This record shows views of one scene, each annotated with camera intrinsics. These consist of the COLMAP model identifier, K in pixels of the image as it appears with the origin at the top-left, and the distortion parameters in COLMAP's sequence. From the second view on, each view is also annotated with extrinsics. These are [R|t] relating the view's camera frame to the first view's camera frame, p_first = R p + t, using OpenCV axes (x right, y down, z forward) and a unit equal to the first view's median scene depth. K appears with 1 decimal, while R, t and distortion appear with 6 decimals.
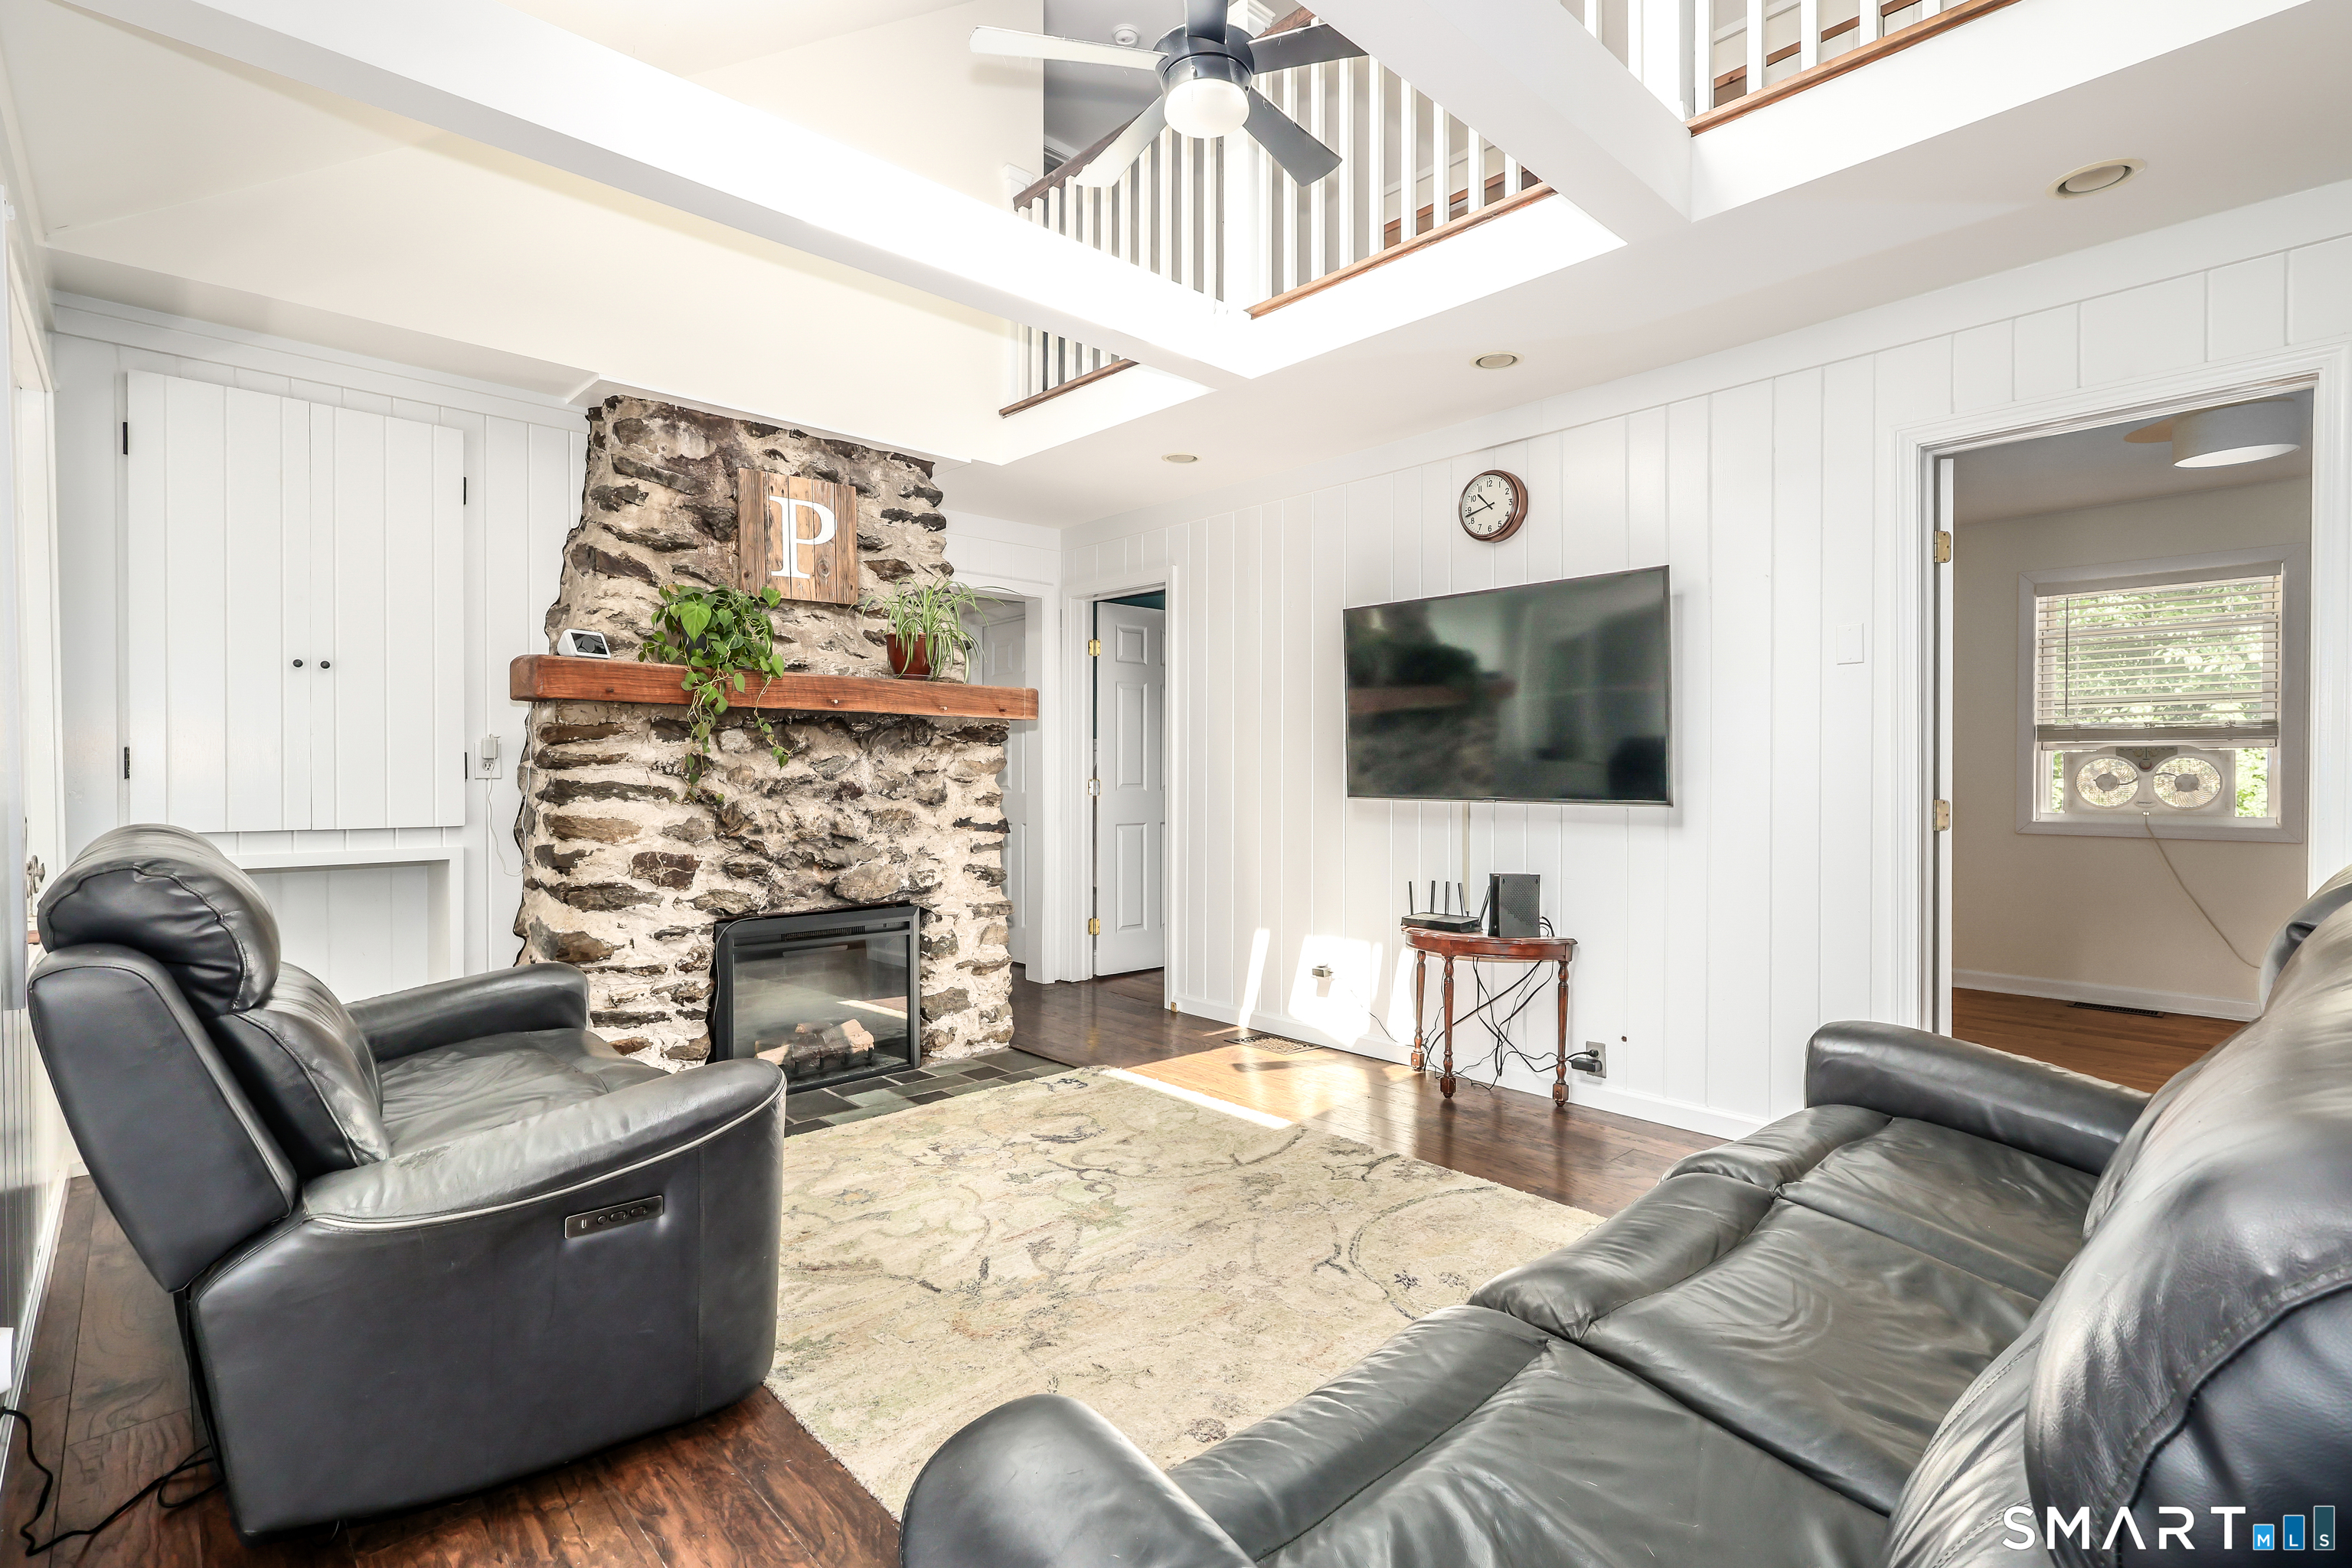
lens RADIAL K [[1109.5, 0, 1165.7], [0, 1109.5, 779.8], [0, 0, 1]] dist [-0.002405, 0.000839]
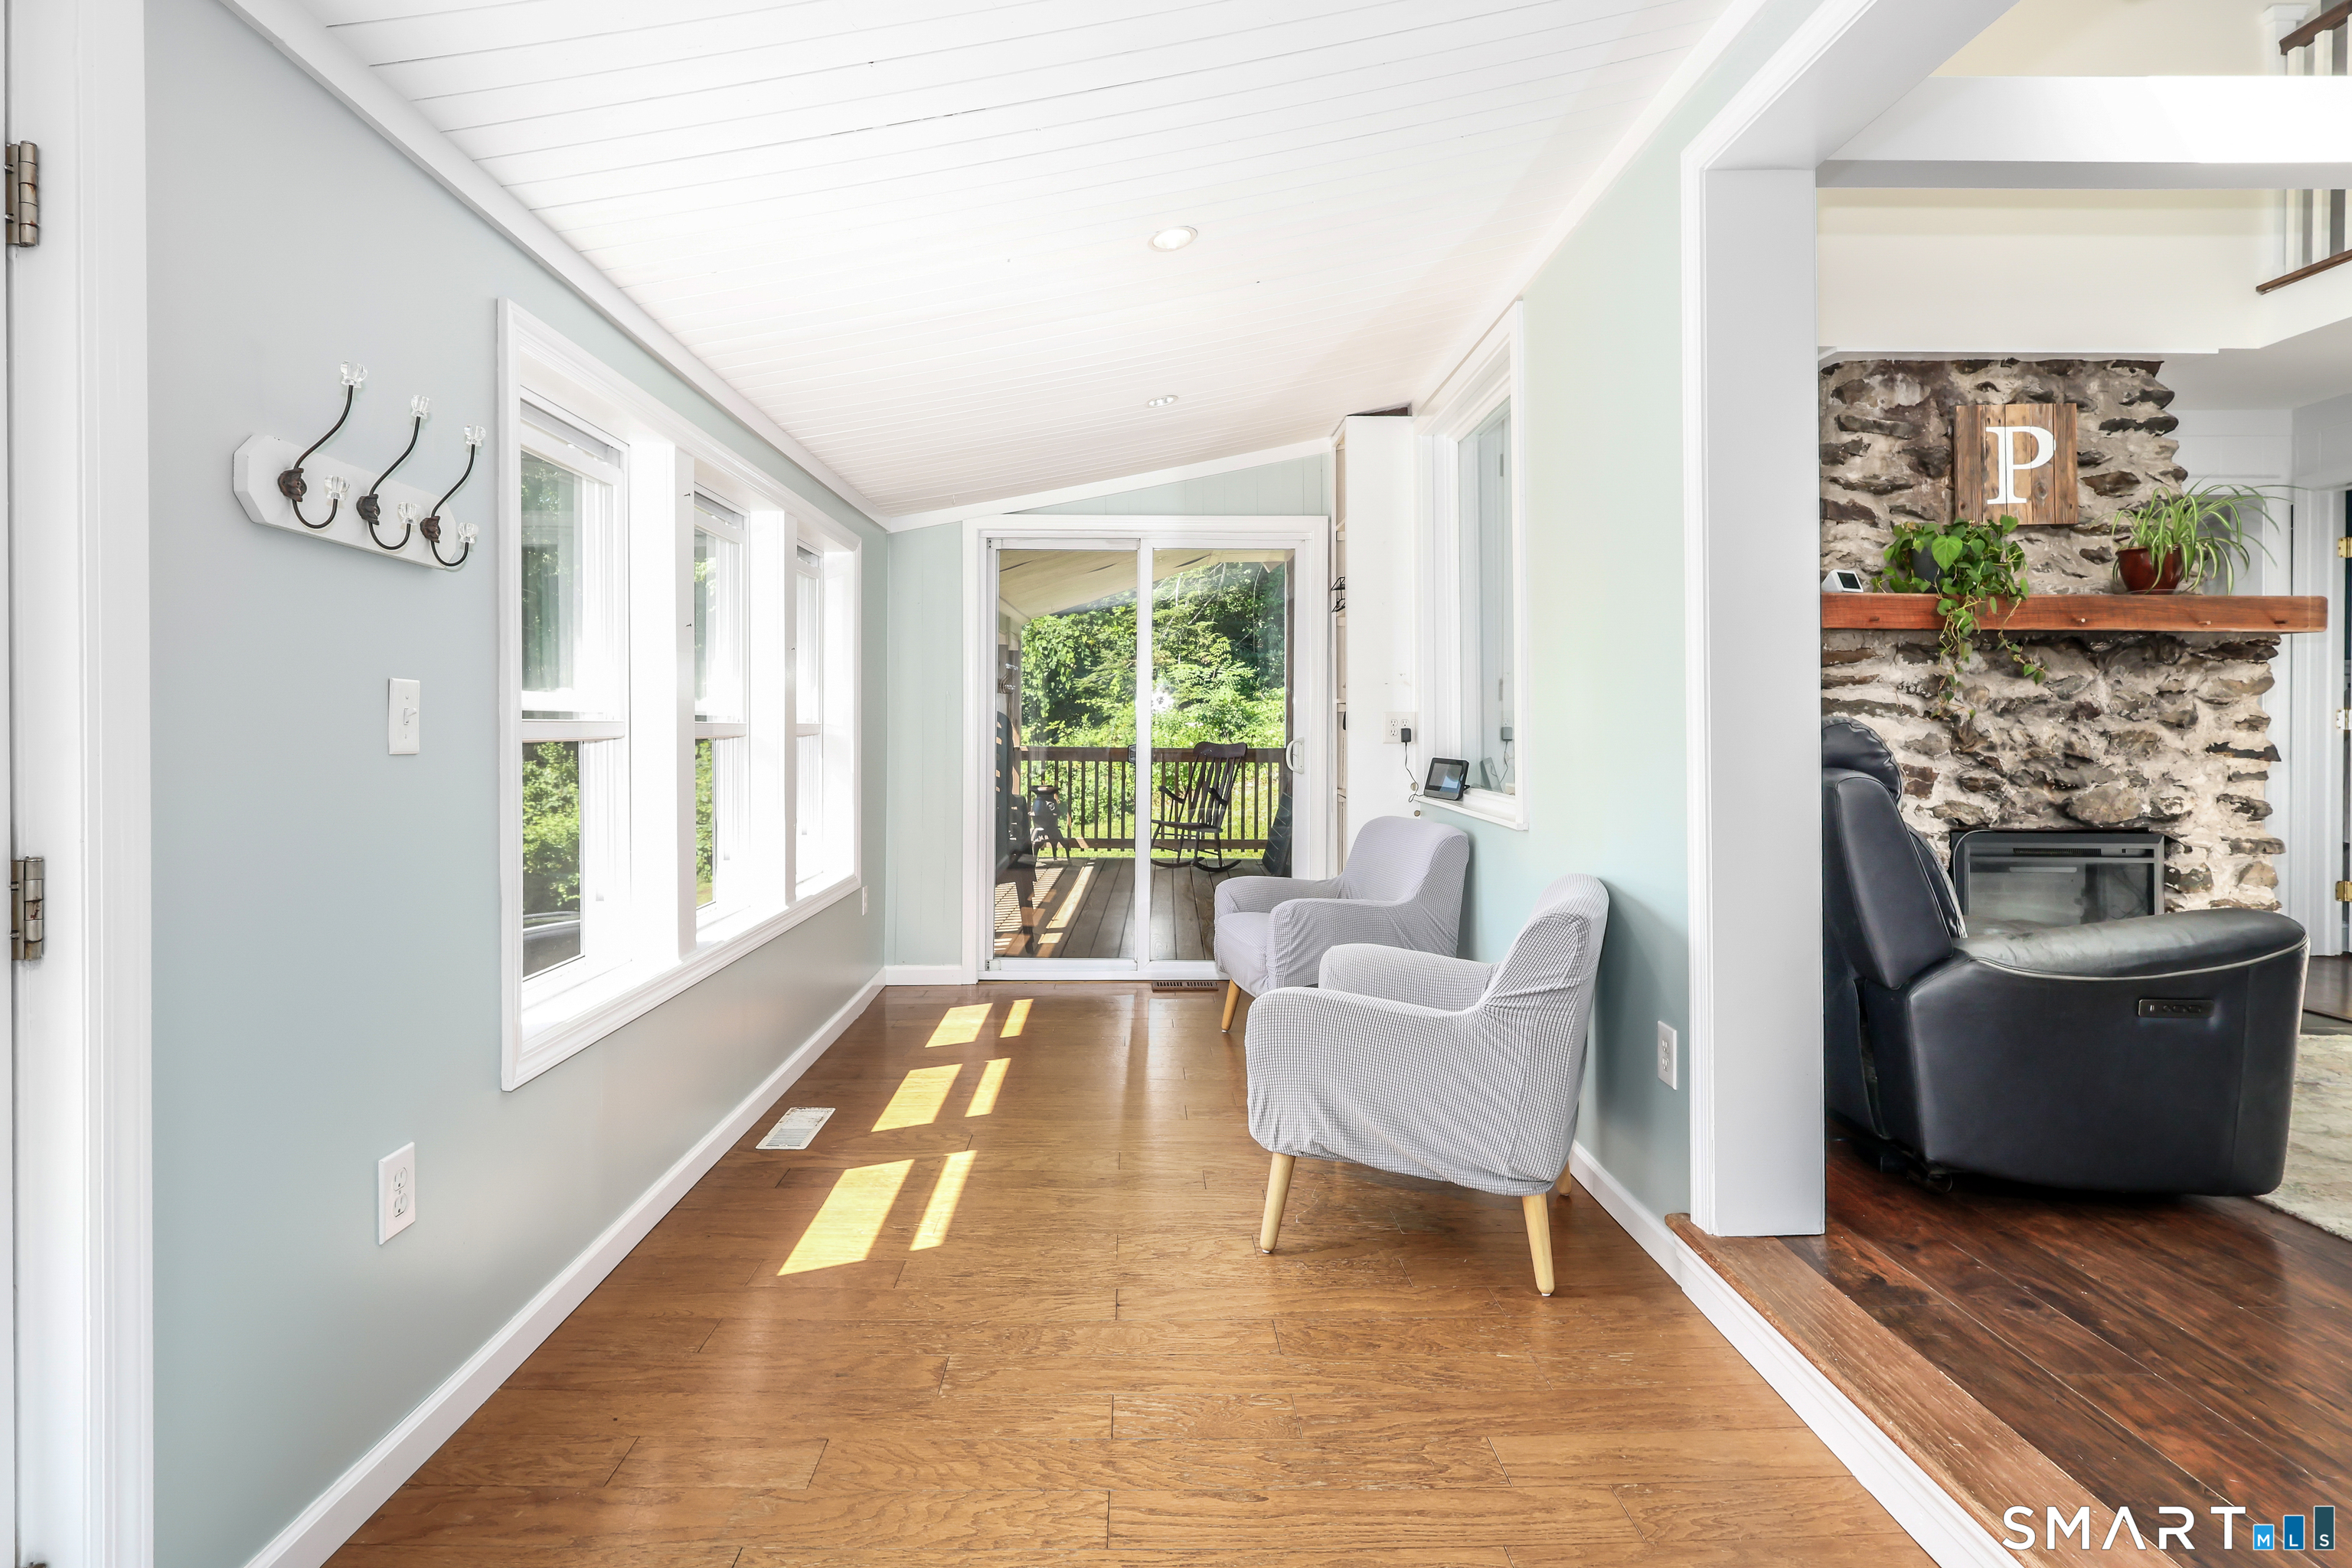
lens RADIAL K [[1152.3, 0, 1152.1], [0, 1152.3, 736.6], [0, 0, 1]] dist [0.000480, -0.000771]
pose [[0.730010, 0.004488, -0.683422, -0.189748], [-0.006863, 0.999976, -0.000764, 0.039090], [0.683402, 0.005248, 0.730023, -0.318739]]
